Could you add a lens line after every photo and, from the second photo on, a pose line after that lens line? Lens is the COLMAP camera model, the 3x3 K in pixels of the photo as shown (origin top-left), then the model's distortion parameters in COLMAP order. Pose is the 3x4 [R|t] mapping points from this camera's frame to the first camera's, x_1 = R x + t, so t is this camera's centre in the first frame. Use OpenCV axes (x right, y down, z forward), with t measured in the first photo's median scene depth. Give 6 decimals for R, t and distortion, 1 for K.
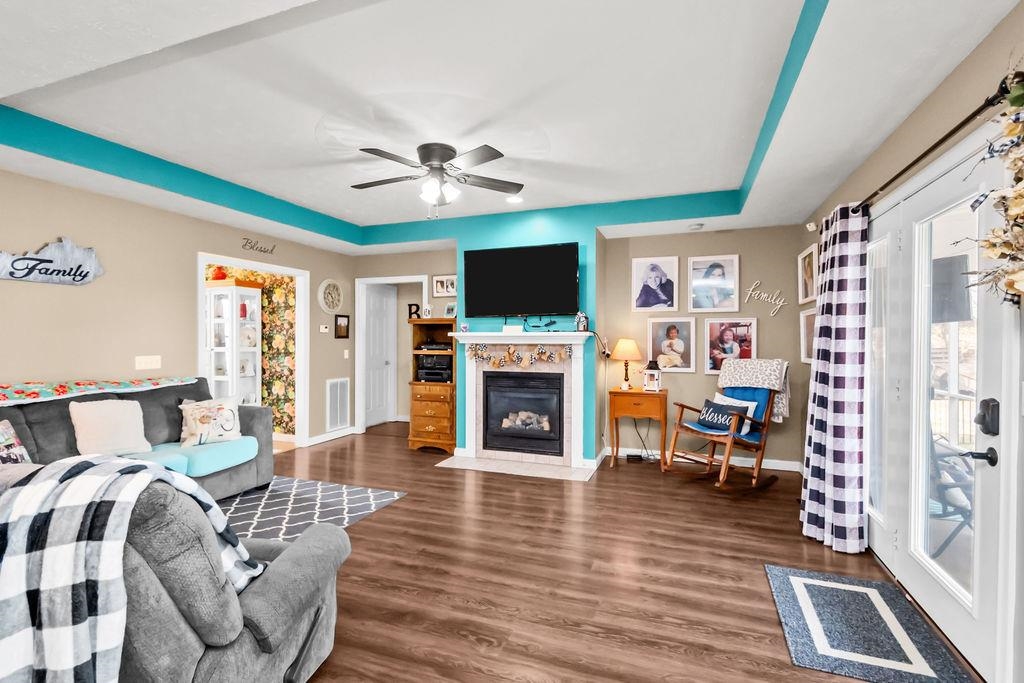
lens RADIAL K [[477.1, 0, 508.5], [0, 477.1, 339.6], [0, 0, 1]] dist [-0.001728, -0.000657]
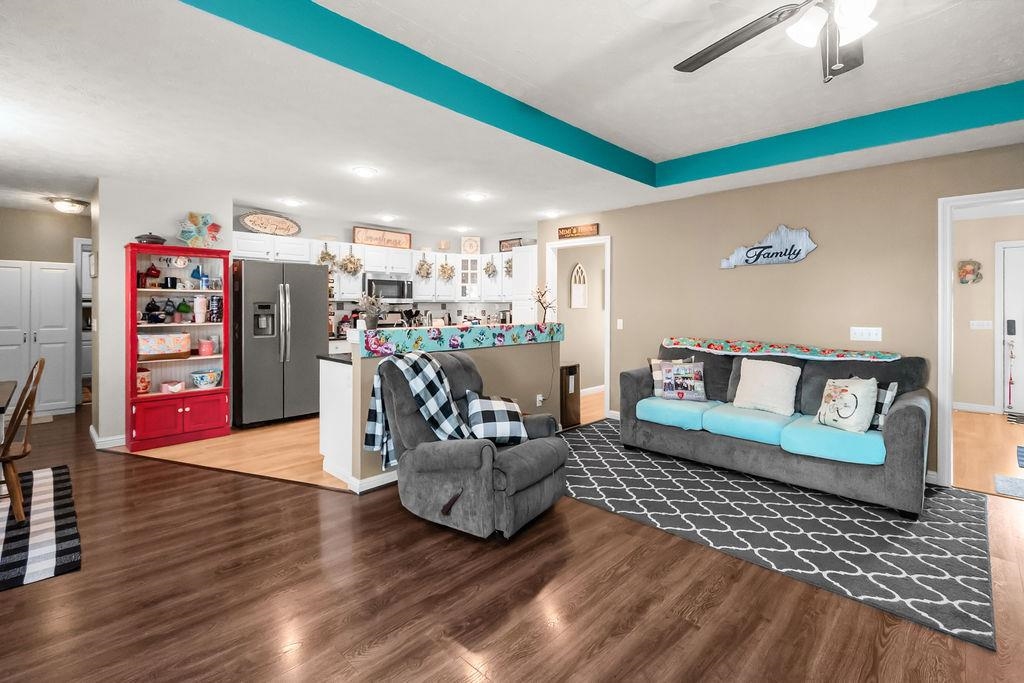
lens RADIAL K [[466.4, 0, 513.0], [0, 466.4, 306.2], [0, 0, 1]] dist [0.002492, -0.000023]
pose [[-0.393443, -0.004433, -0.919338, 0.310157], [-0.008481, 0.999963, -0.001192, -0.000356], [0.919310, 0.007328, -0.393466, 0.609795]]
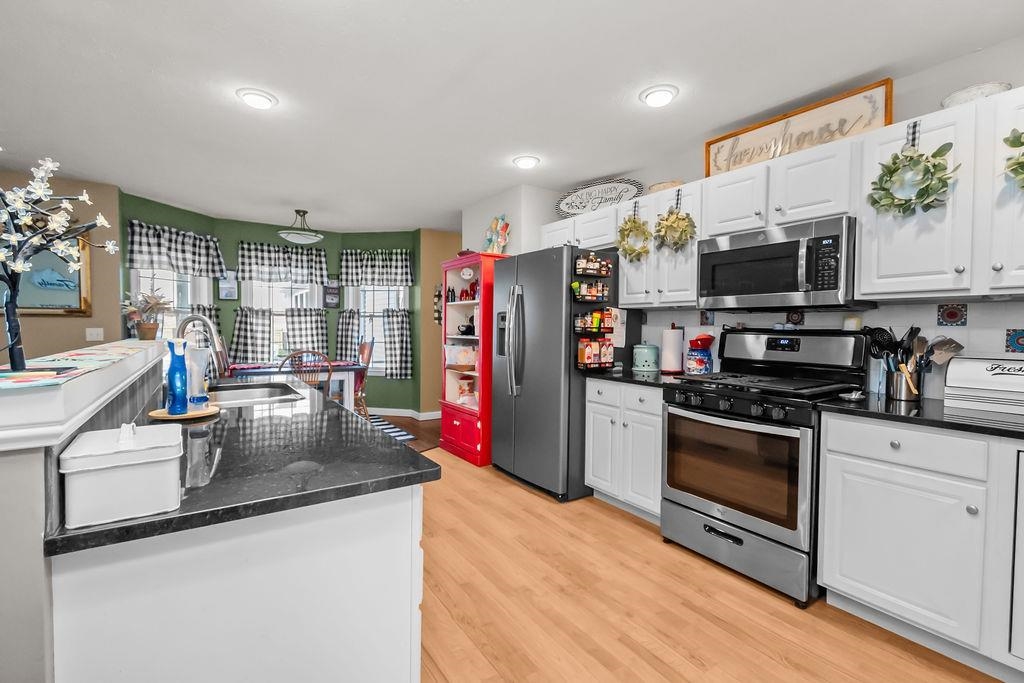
lens RADIAL K [[457.6, 0, 514.2], [0, 457.6, 340.7], [0, 0, 1]] dist [0.006803, -0.000849]
pose [[-0.817176, -0.029975, 0.575608, -0.848195], [-0.011806, 0.999308, 0.035278, 0.014131], [-0.576267, 0.022033, -0.816964, 0.319319]]
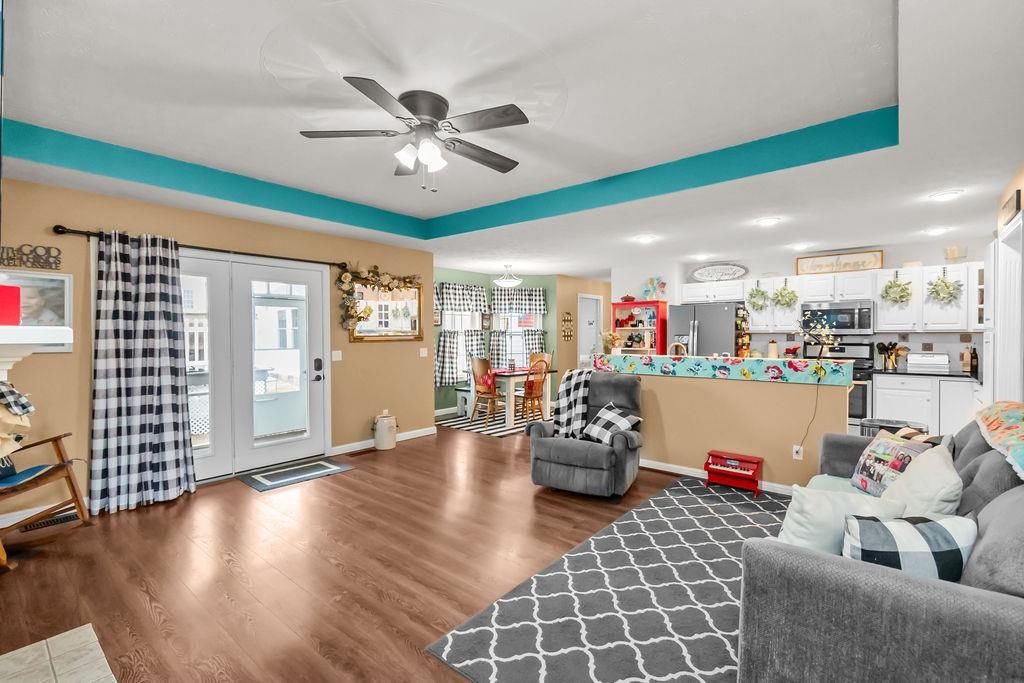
lens RADIAL K [[457.6, 0, 514.2], [0, 457.6, 340.7], [0, 0, 1]] dist [0.006803, -0.000849]
pose [[-0.945845, -0.005684, 0.324569, -0.375840], [0.000218, 0.999835, 0.018144, -0.013104], [-0.324619, 0.017232, -0.945688, 1.165027]]
